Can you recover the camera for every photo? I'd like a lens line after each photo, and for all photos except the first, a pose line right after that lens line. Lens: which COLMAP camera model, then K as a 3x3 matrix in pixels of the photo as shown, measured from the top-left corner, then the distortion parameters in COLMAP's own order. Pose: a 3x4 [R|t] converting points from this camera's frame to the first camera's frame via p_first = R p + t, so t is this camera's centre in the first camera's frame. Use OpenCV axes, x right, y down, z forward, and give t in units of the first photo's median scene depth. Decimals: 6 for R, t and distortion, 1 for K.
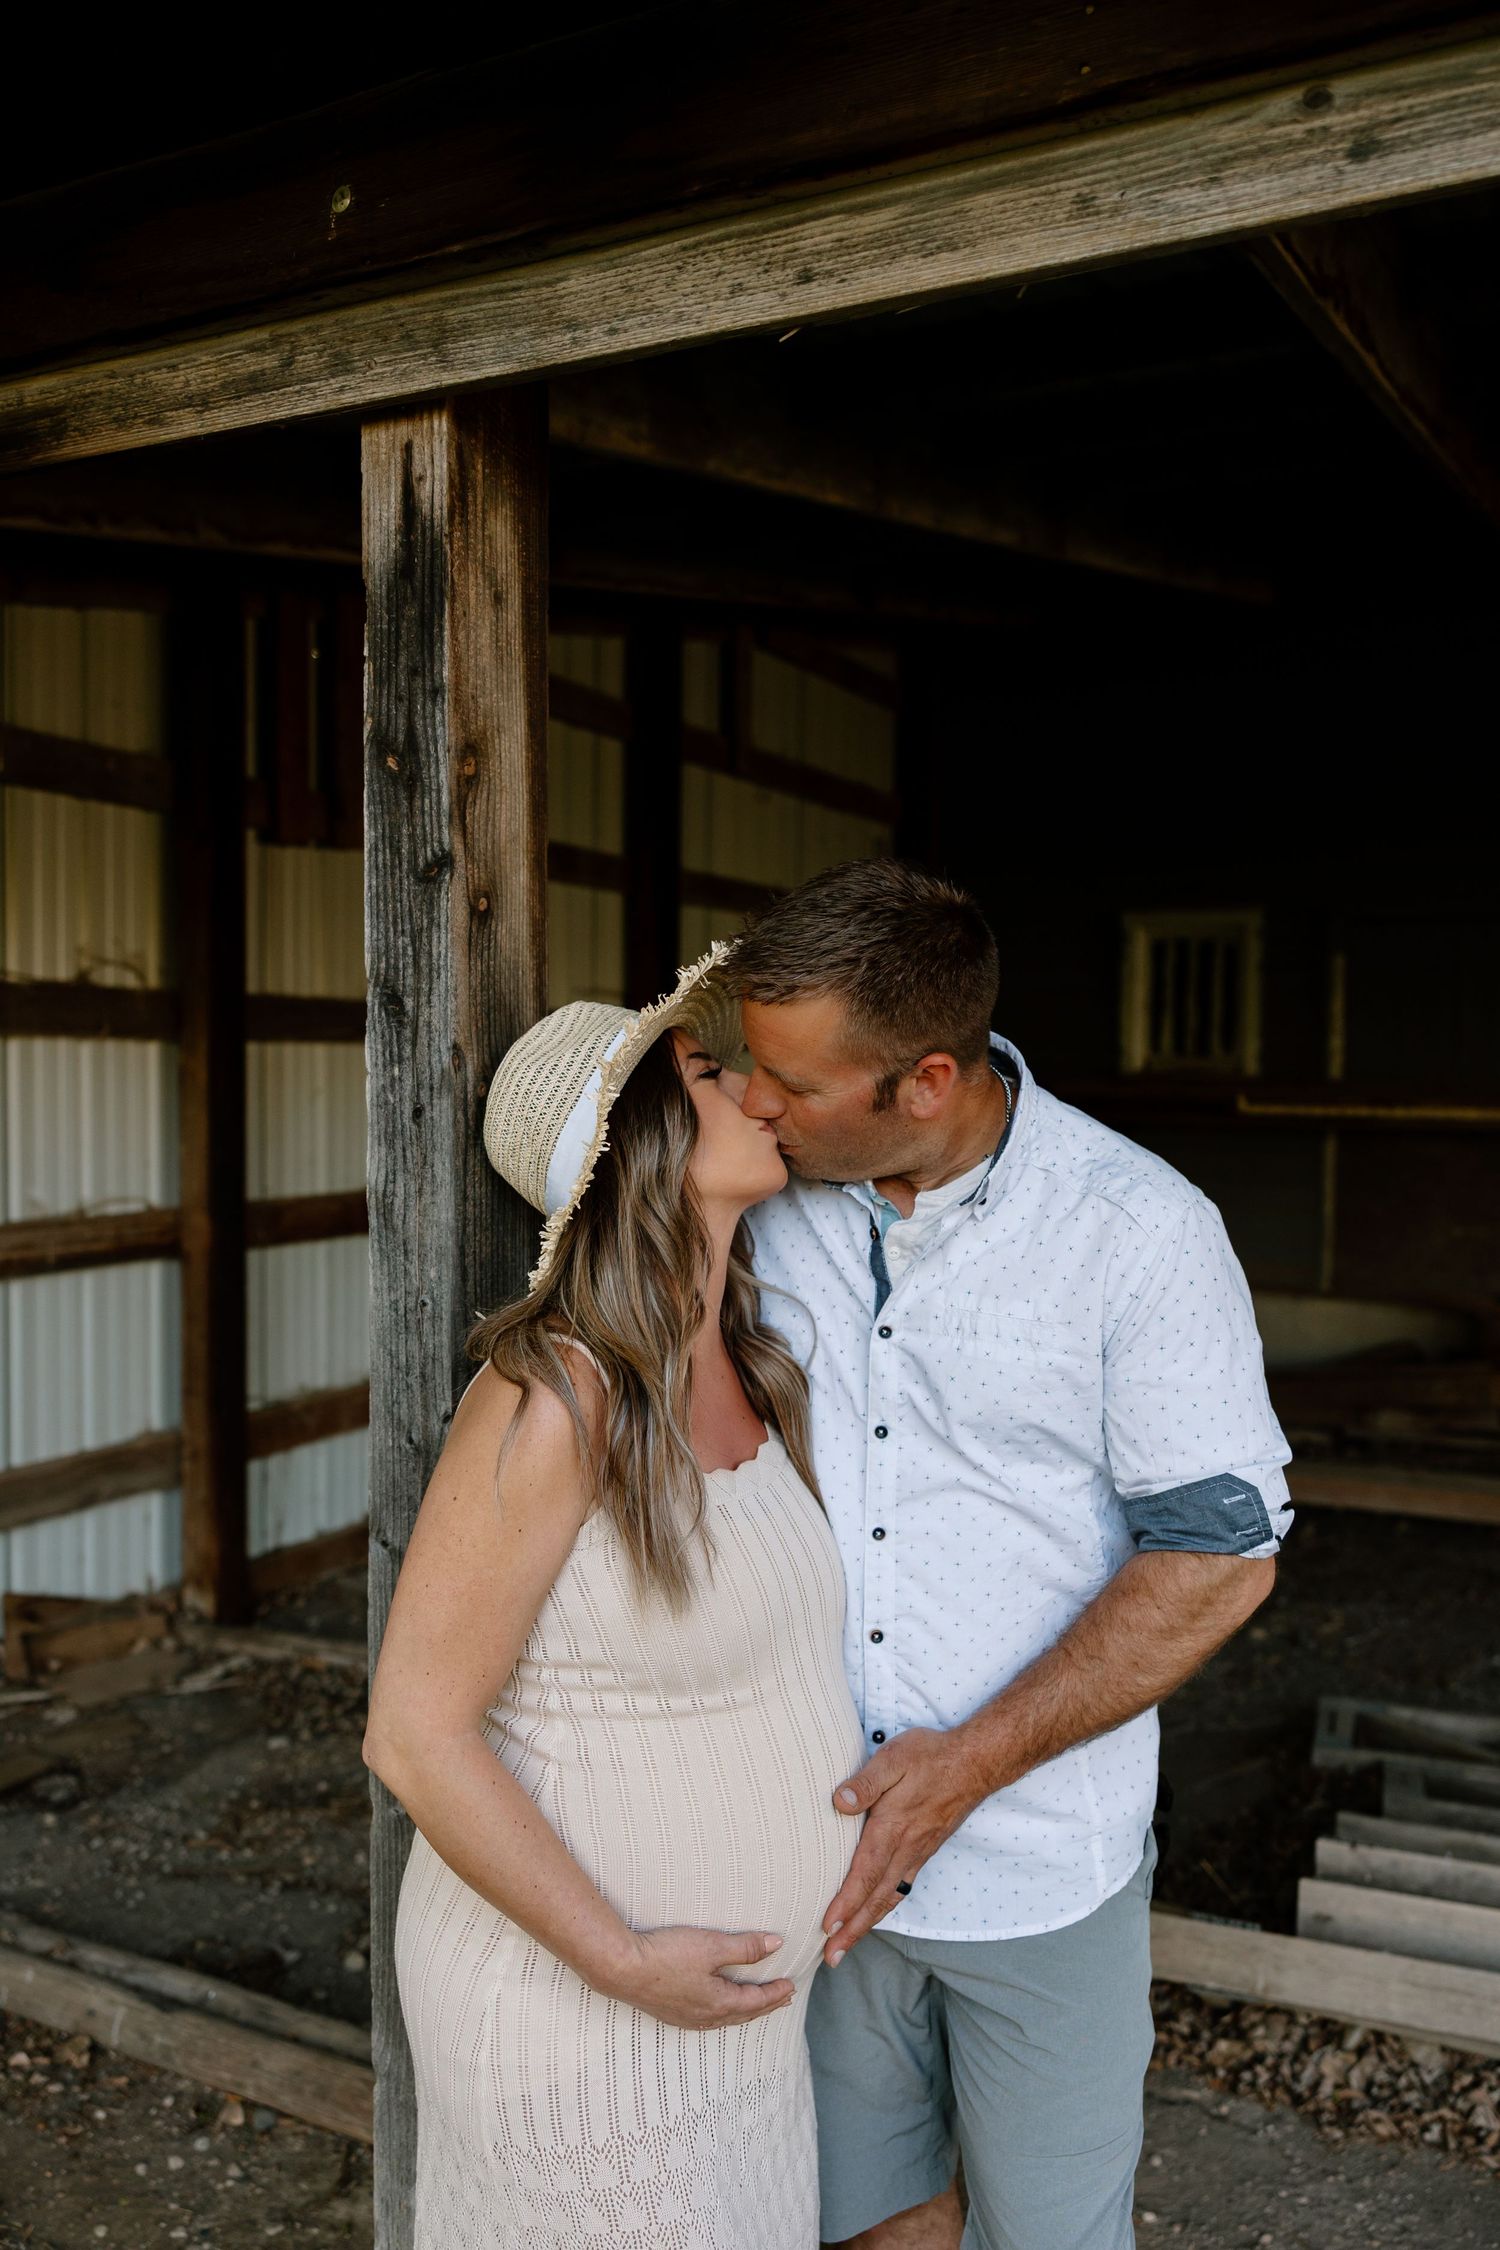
lens RADIAL K [[1692.1, 0, 836.2], [0, 1692.1, 1189.3], [0, 0, 1]] dist [0.008902, -0.000134]
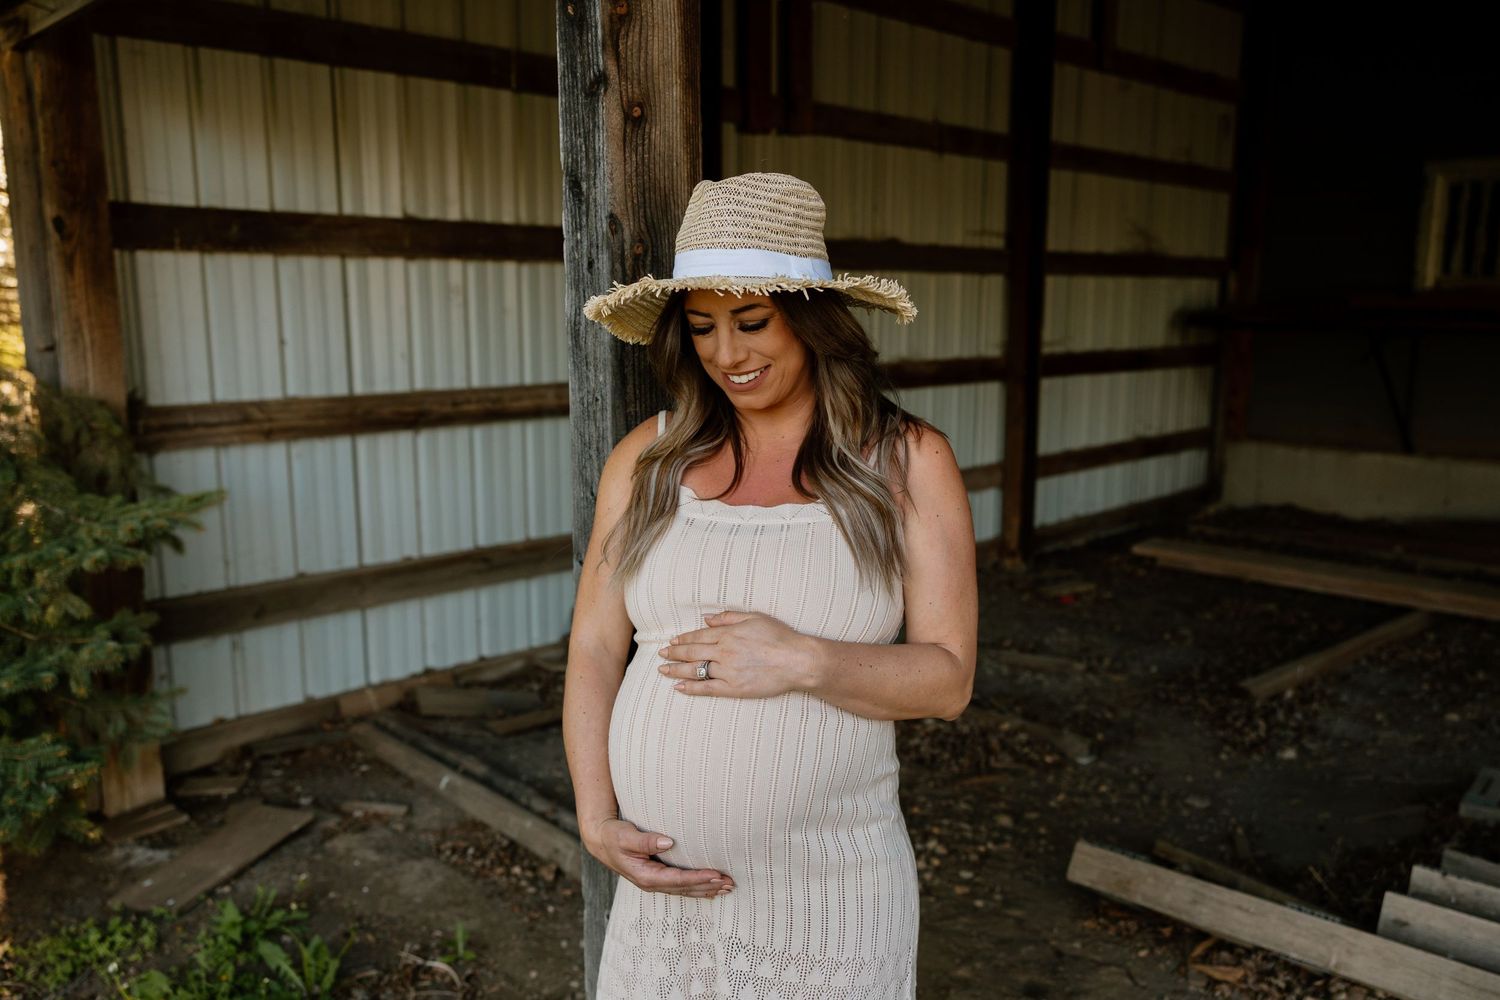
lens RADIAL K [[1128.0, 0, 862.0], [0, 1128.0, 520.9], [0, 0, 1]] dist [0.008902, -0.000134]
pose [[0.944244, 0.049973, -0.325431, 0.185304], [-0.012736, 0.993218, 0.115565, 0.036117], [0.328999, -0.104977, 0.938477, 0.101643]]
